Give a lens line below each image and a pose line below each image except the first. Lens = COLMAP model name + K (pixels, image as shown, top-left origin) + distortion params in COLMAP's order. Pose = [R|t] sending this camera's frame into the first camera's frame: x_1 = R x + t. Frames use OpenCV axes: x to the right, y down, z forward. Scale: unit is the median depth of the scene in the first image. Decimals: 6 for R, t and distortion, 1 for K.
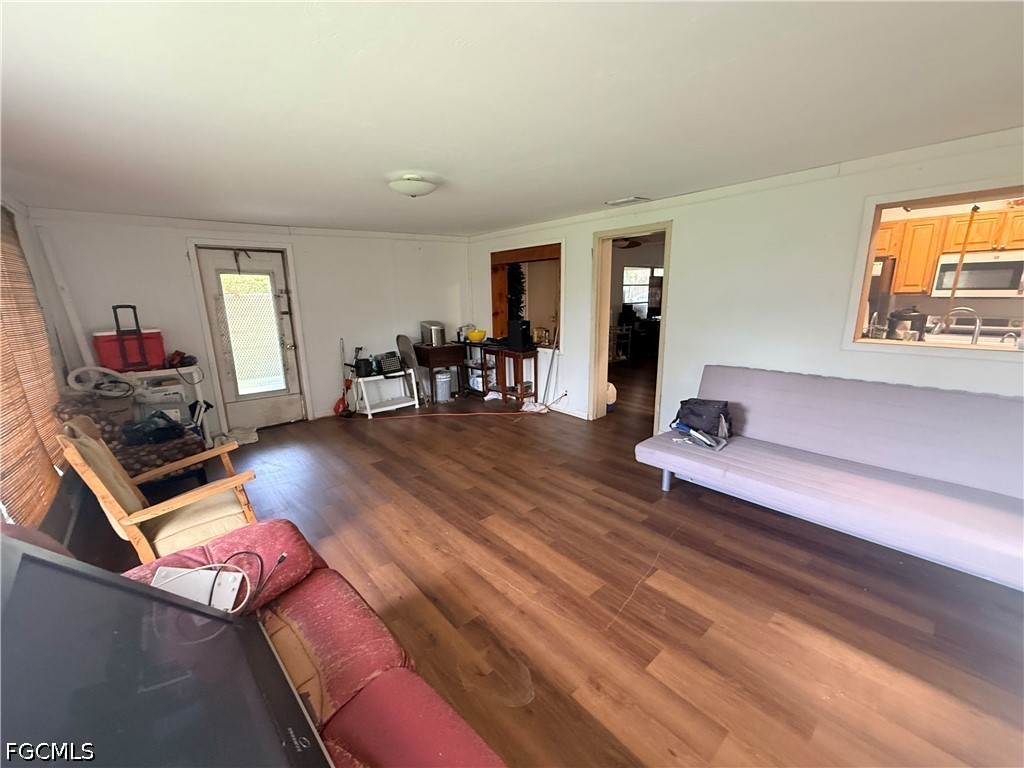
lens RADIAL K [[406.5, 0, 511.7], [0, 406.5, 386.4], [0, 0, 1]] dist [-0.000076, -0.000007]
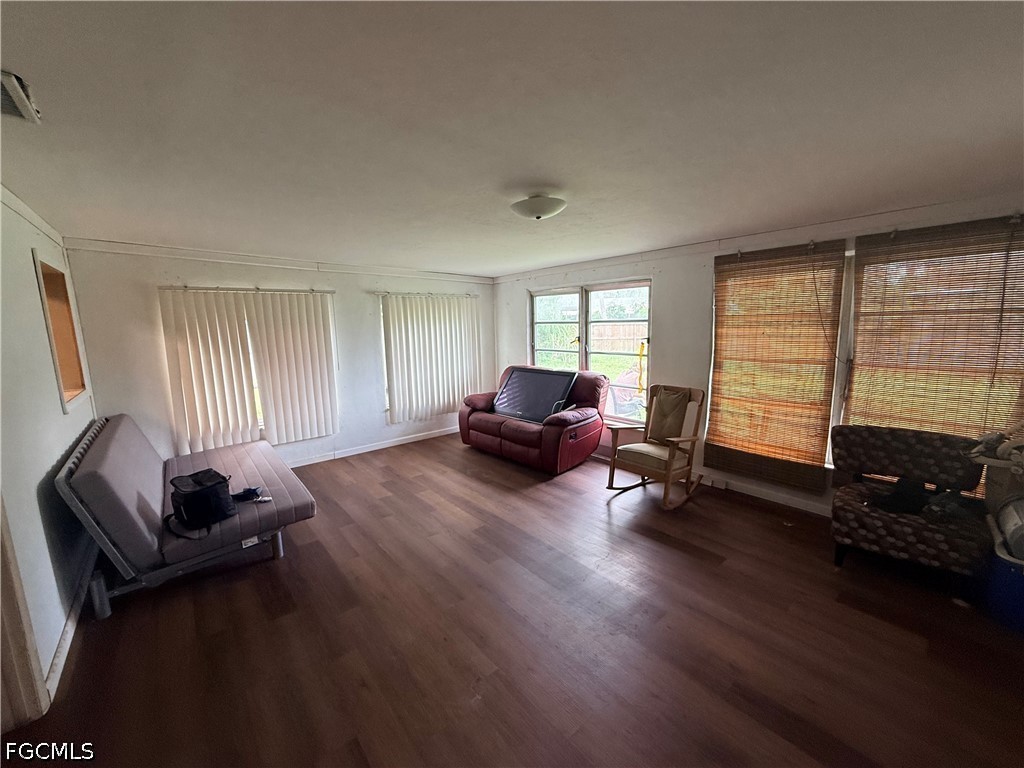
lens RADIAL K [[406.5, 0, 511.7], [0, 406.5, 386.4], [0, 0, 1]] dist [-0.000076, -0.000007]
pose [[-0.999059, 0.036041, 0.024110, -0.236041], [0.042304, 0.932203, 0.359456, -0.540805], [-0.009520, 0.360137, -0.932851, 2.359114]]
